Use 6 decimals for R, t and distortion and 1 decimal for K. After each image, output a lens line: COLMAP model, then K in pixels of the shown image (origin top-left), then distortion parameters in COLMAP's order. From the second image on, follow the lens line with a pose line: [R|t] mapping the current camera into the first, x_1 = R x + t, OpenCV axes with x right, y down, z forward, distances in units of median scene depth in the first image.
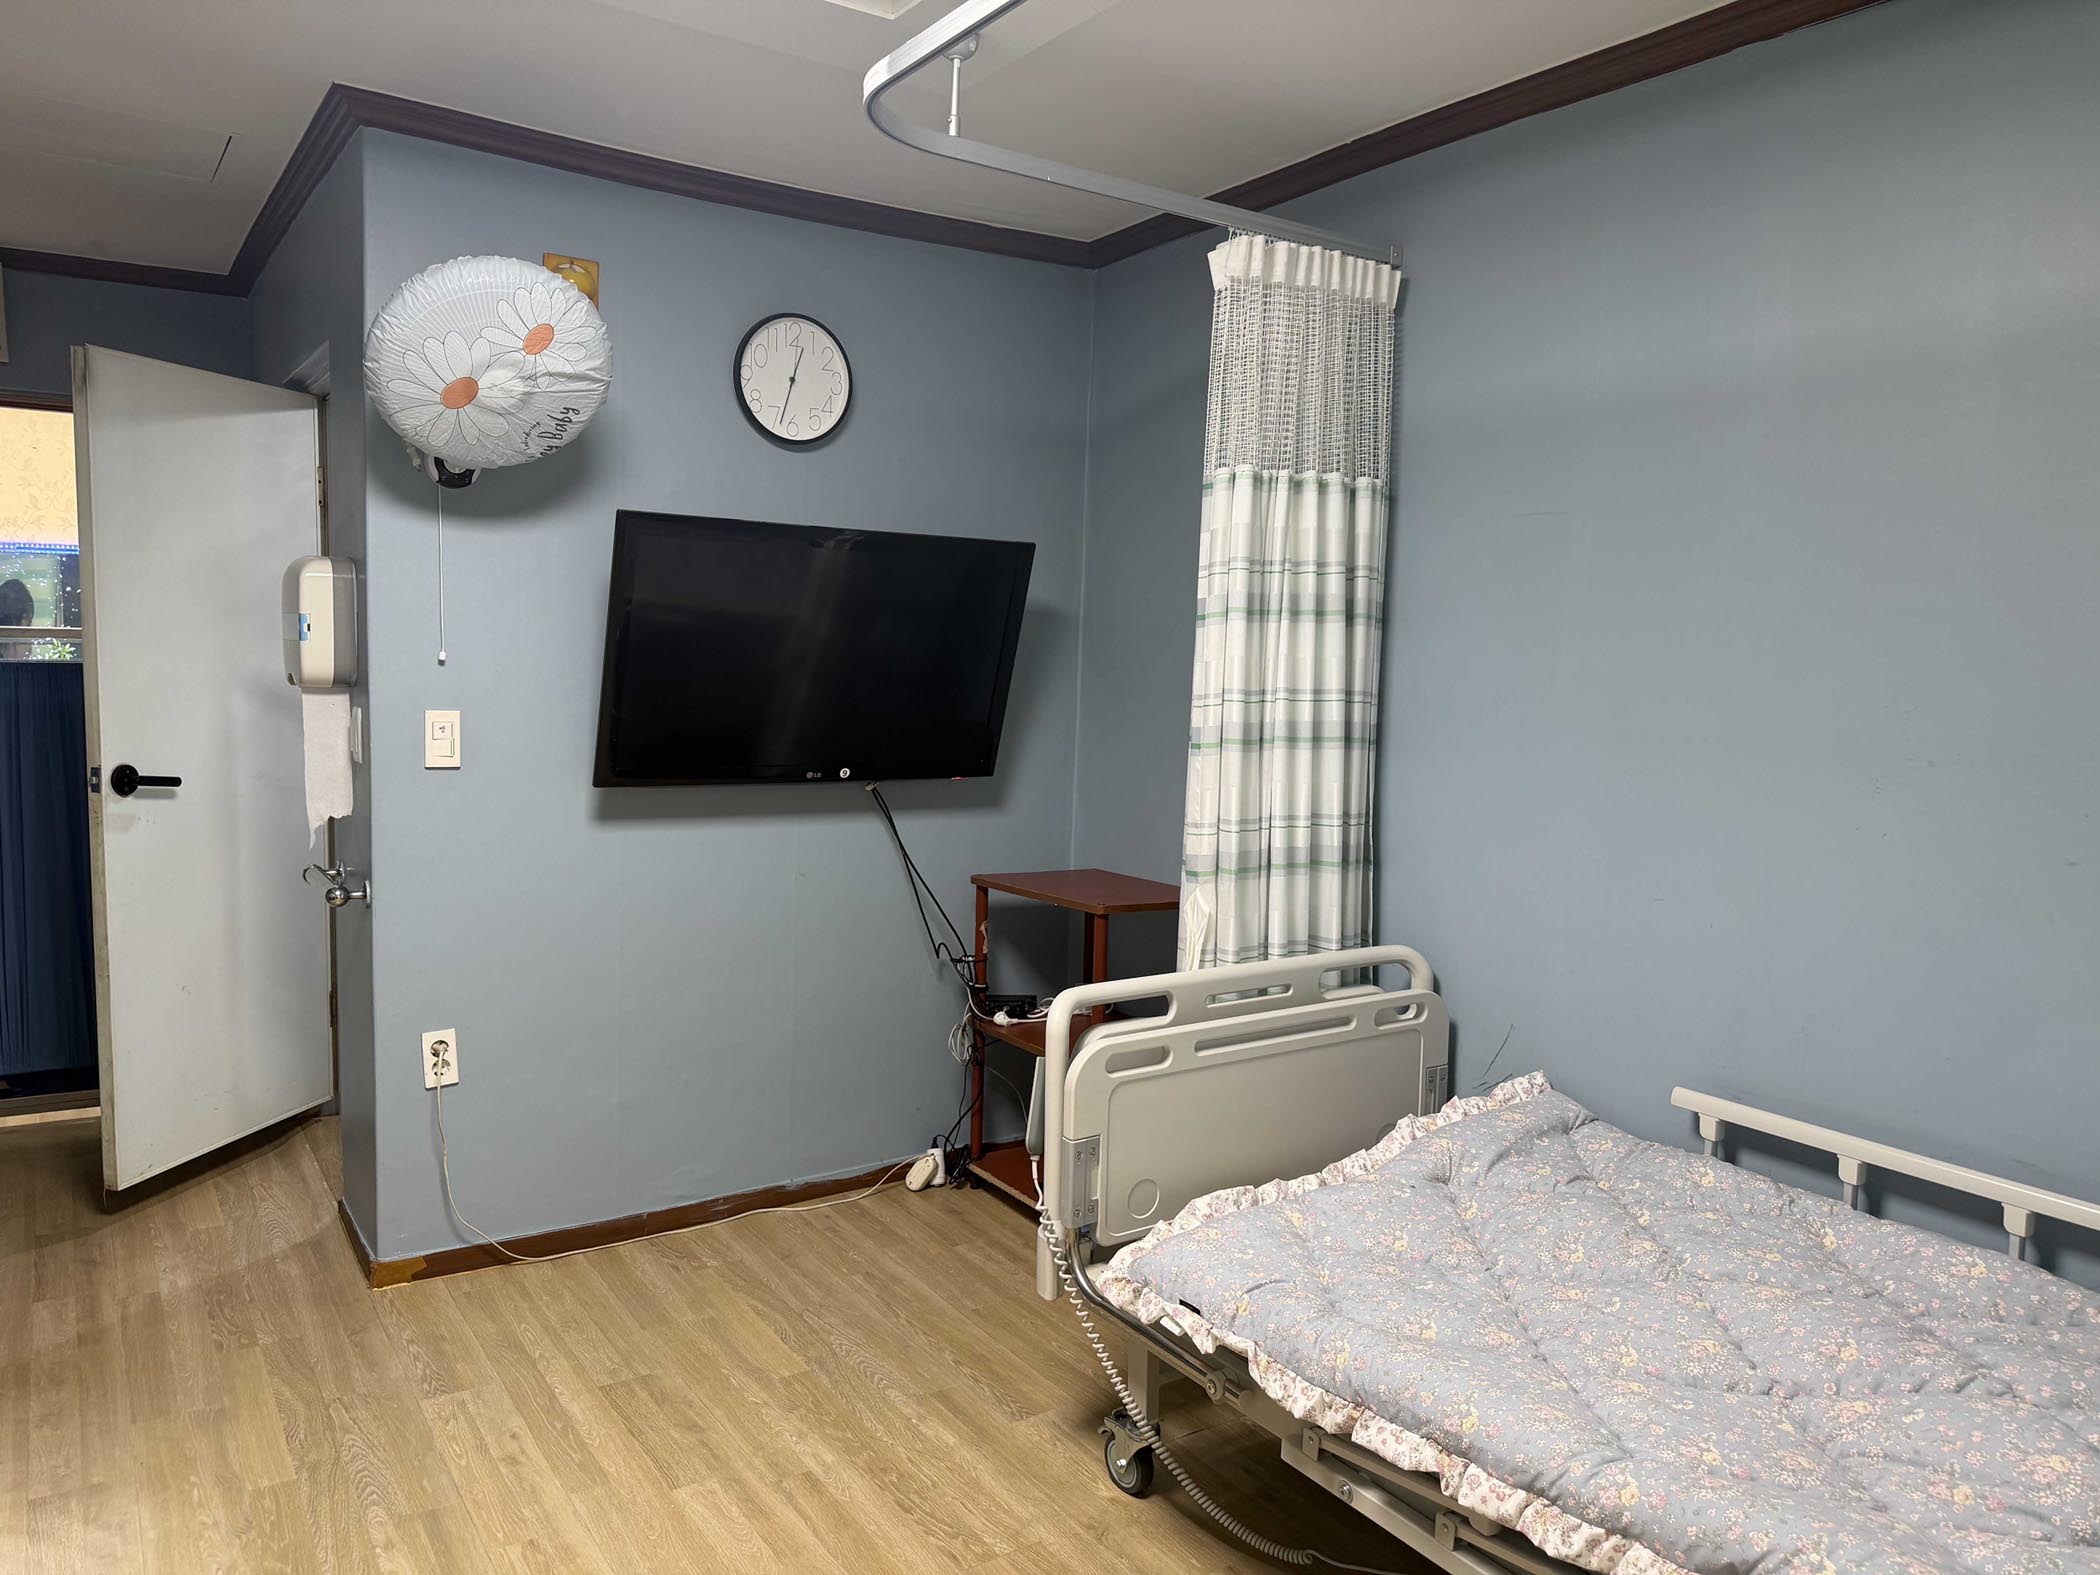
lens RADIAL K [[1468.6, 0, 1050.0], [0, 1468.6, 787.5], [0, 0, 1]] dist [-0.001646, -0.000277]
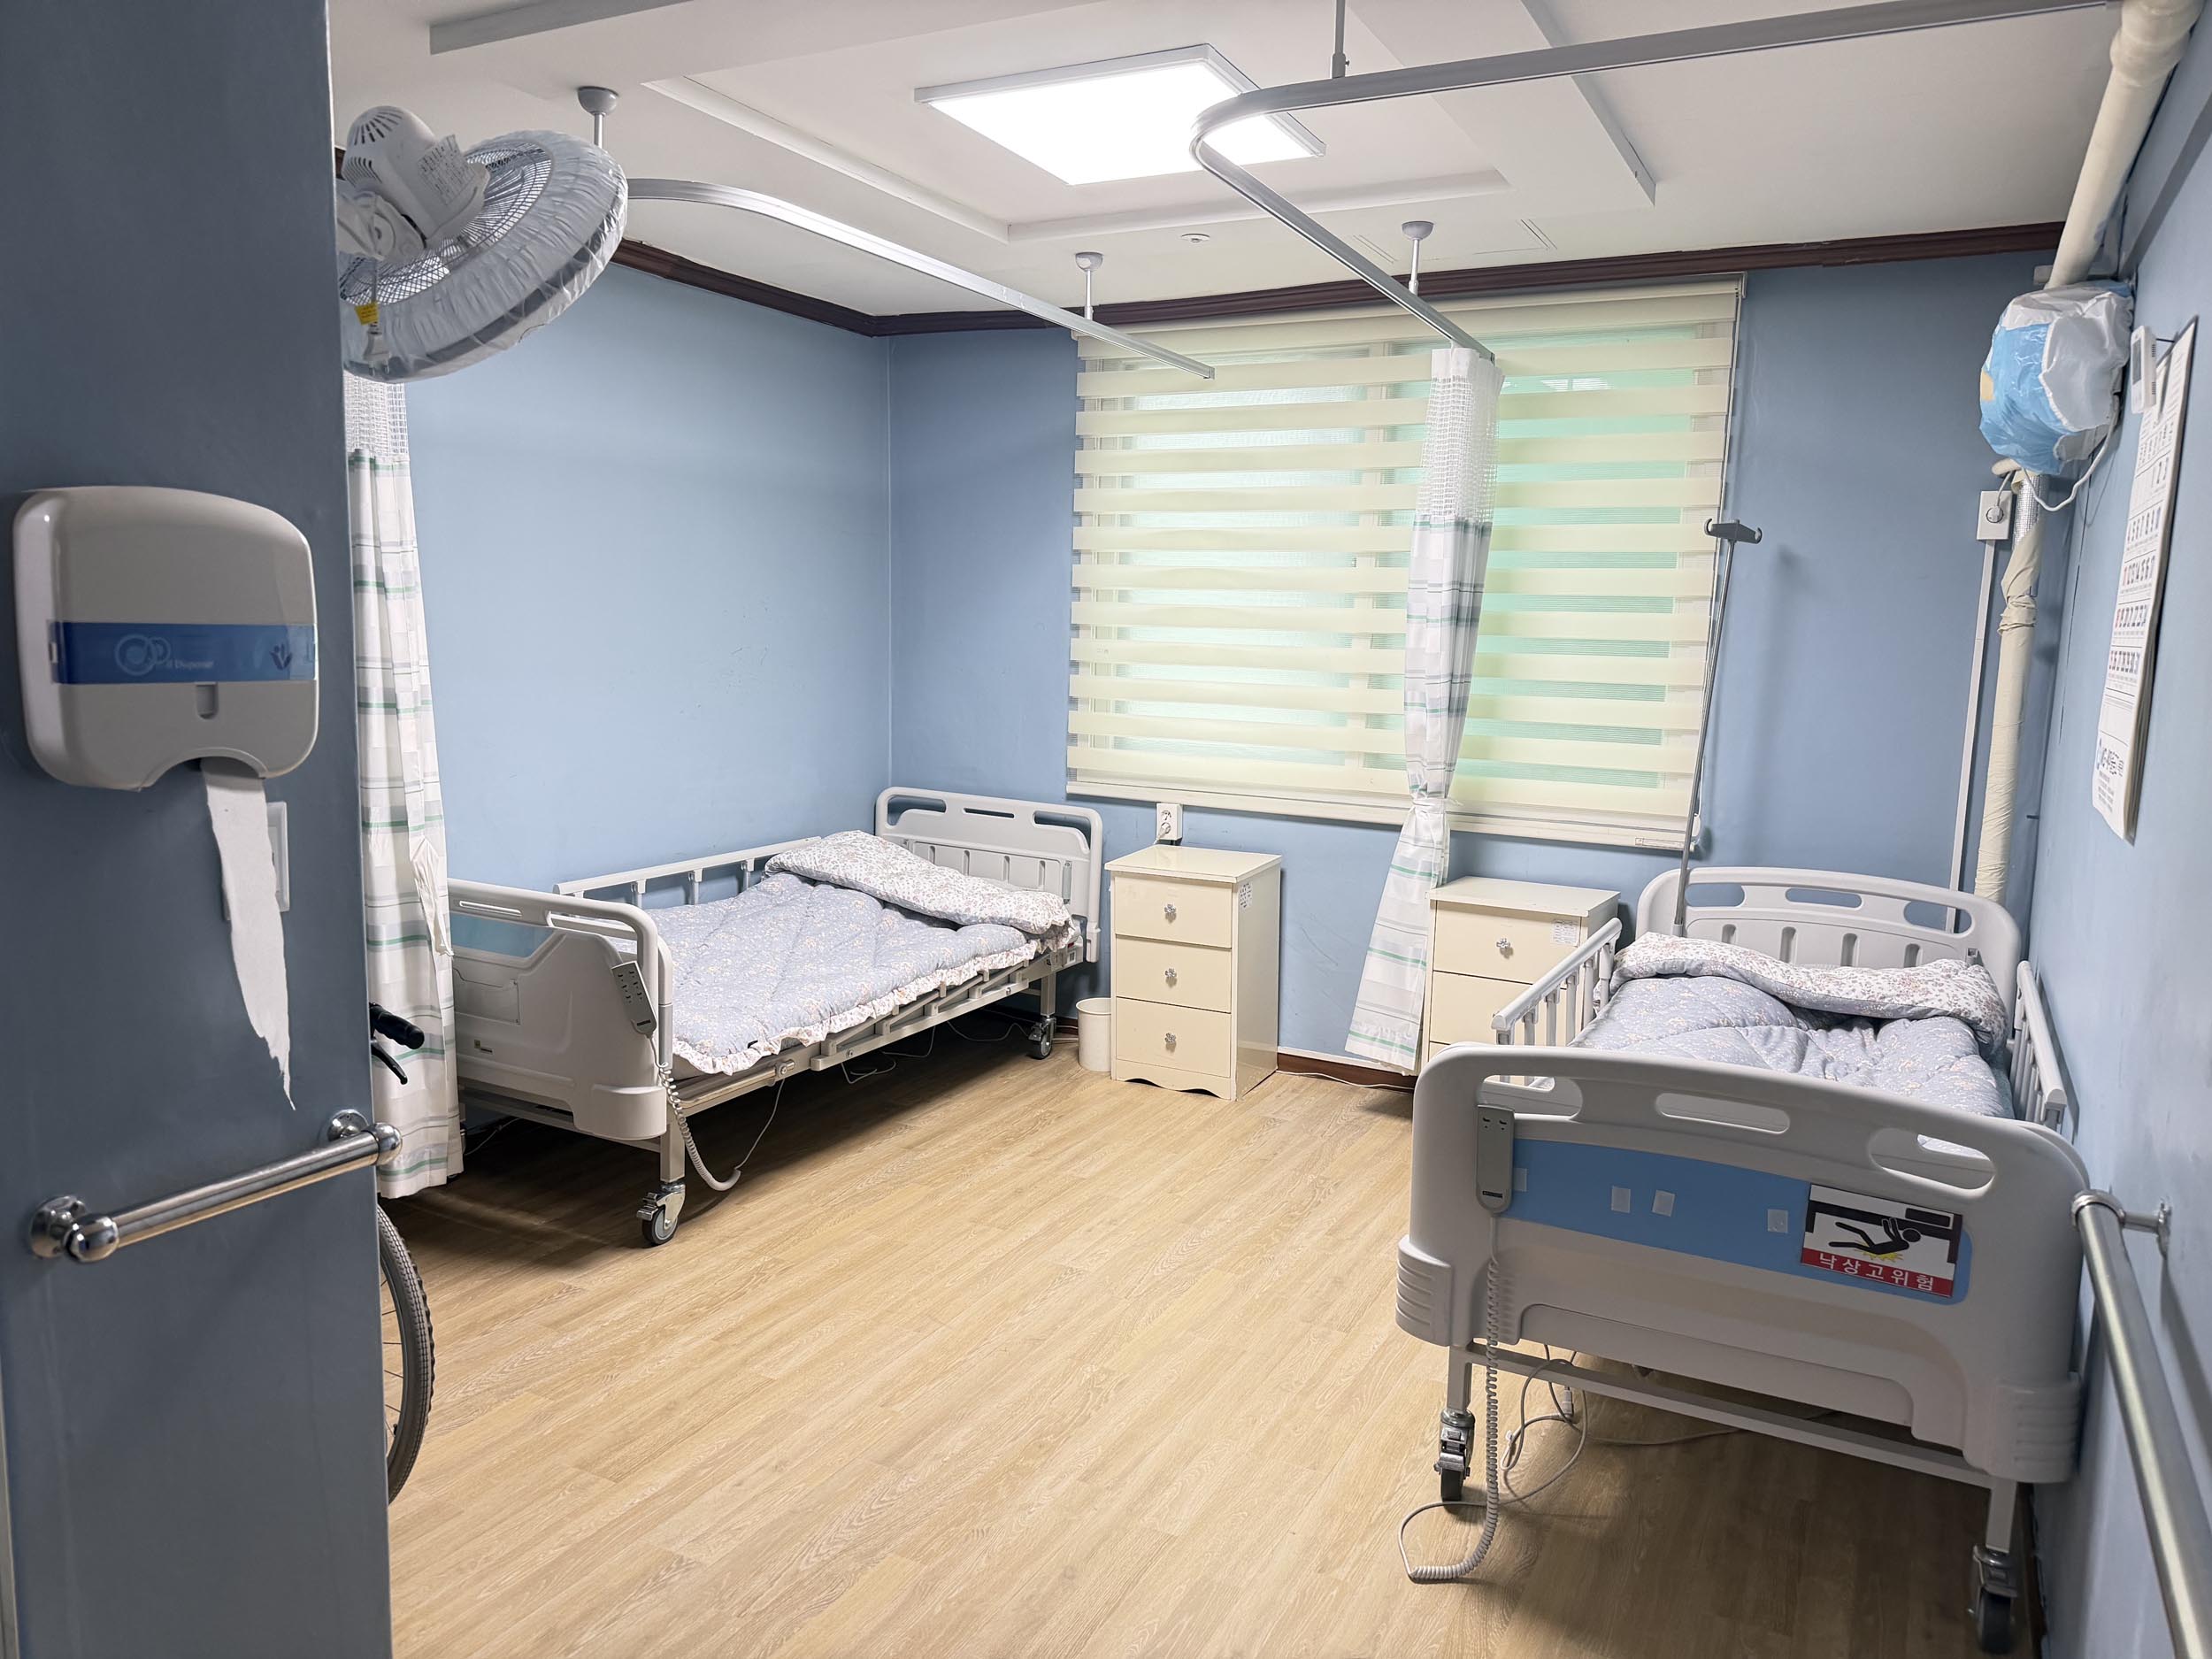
lens RADIAL K [[1546.9, 0, 1106.0], [0, 1546.9, 829.5], [0, 0, 1]] dist [-0.001646, -0.000277]
pose [[-0.470177, -0.157382, 0.868426, -1.258967], [0.044698, 0.978463, 0.201524, -0.161961], [-0.881440, 0.133569, -0.453016, 1.166918]]
